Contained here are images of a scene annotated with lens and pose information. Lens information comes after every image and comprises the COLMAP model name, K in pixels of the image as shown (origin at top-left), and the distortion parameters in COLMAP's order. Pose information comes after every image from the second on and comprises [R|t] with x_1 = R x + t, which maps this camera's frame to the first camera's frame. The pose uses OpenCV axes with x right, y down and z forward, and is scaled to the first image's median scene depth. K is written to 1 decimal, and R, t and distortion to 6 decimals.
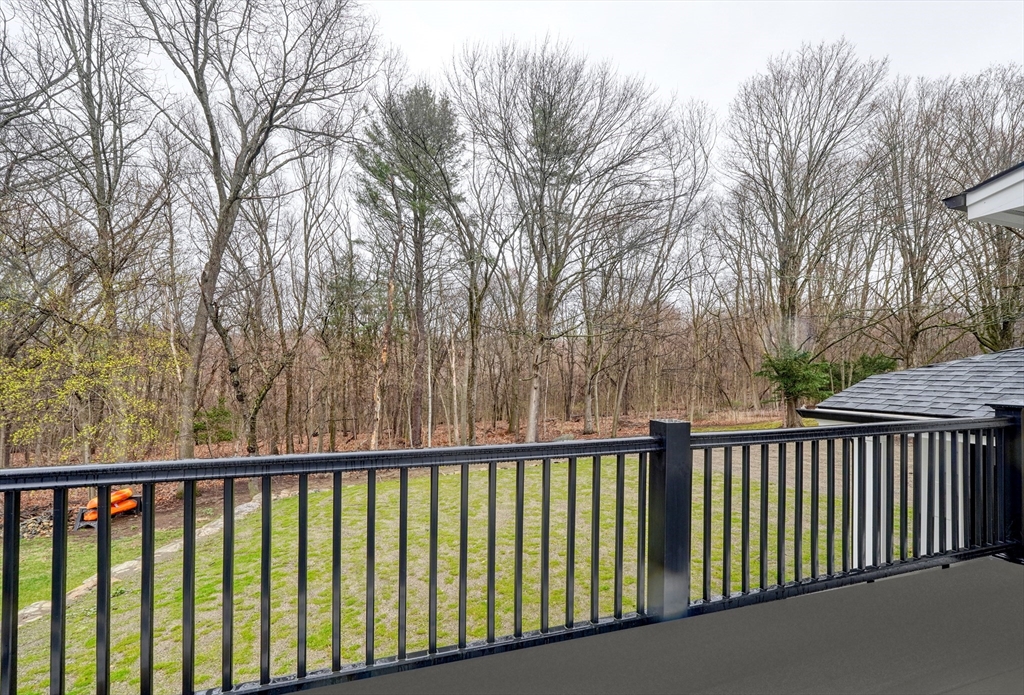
lens RADIAL K [[501.0, 0, 504.8], [0, 501.0, 343.0], [0, 0, 1]] dist [-0.001355, 0.002030]
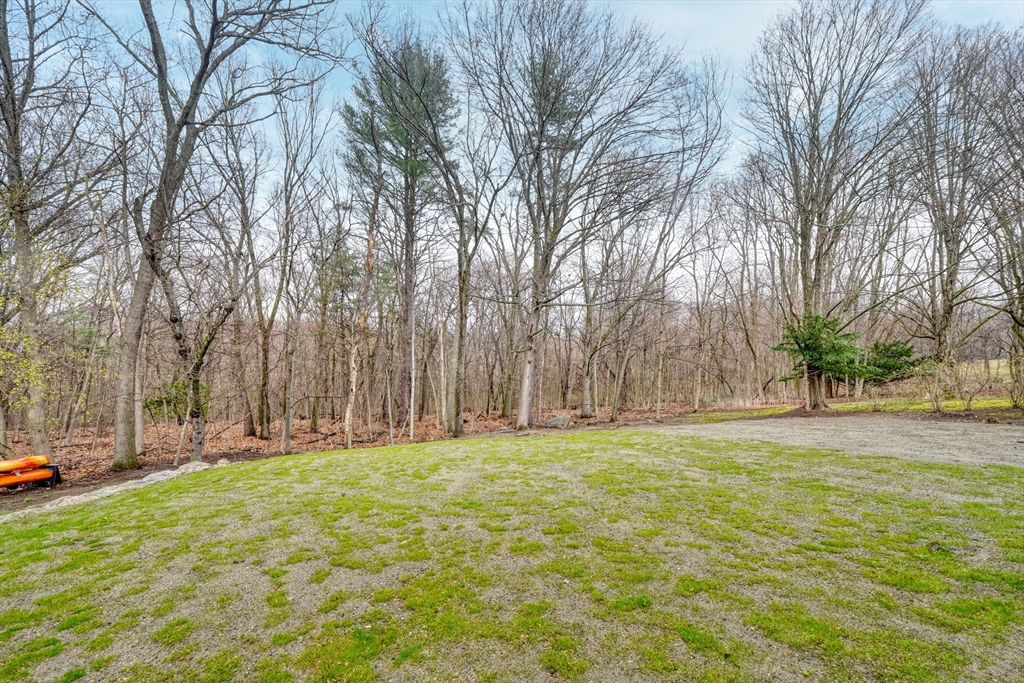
lens RADIAL K [[440.5, 0, 508.7], [0, 440.5, 350.9], [0, 0, 1]] dist [-0.001678, 0.000422]
pose [[0.999822, 0.018509, -0.003551, 0.024685], [-0.018596, 0.999483, -0.026232, 0.086956], [0.003064, 0.026293, 0.999650, 0.187759]]
